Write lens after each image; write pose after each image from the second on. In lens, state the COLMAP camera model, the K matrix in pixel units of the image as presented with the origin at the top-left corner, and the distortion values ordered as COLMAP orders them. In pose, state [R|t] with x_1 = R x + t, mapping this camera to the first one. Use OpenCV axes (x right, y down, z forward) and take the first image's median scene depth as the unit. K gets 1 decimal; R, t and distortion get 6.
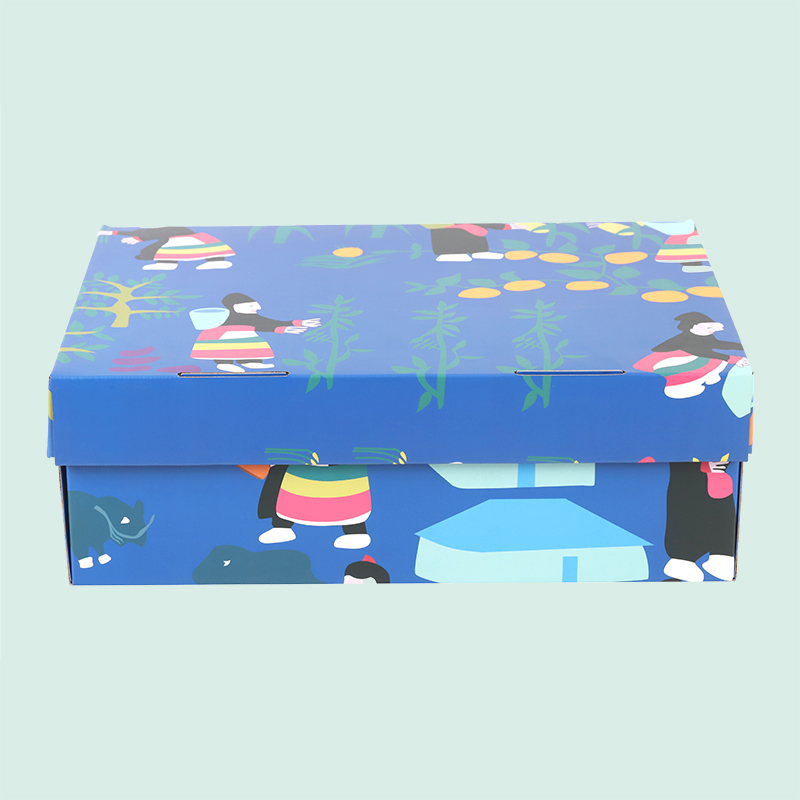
lens RADIAL K [[2606.5, 0, 405.9], [0, 2606.5, 397.9], [0, 0, 1]] dist [-0.143109, 0.000000]
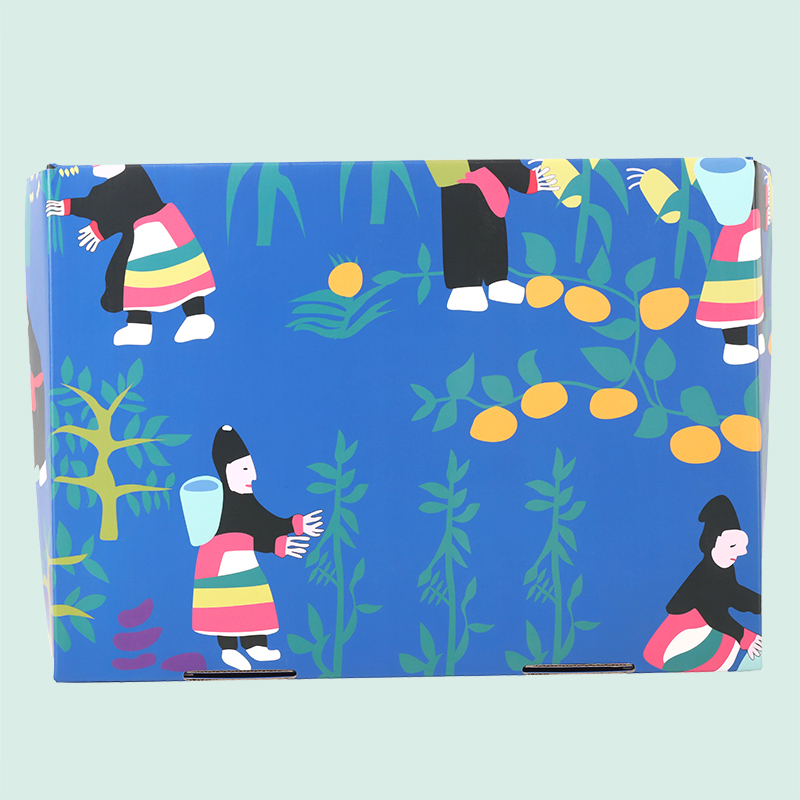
lens RADIAL K [[2606.5, 0, 401.2], [0, 2606.5, 398.7], [0, 0, 1]] dist [-0.143109, 0.000000]
pose [[0.999328, -0.002834, 0.036549, -0.037490], [-0.032908, 0.369999, 0.928449, -0.891556], [-0.016155, -0.929028, 0.369657, 0.675096]]
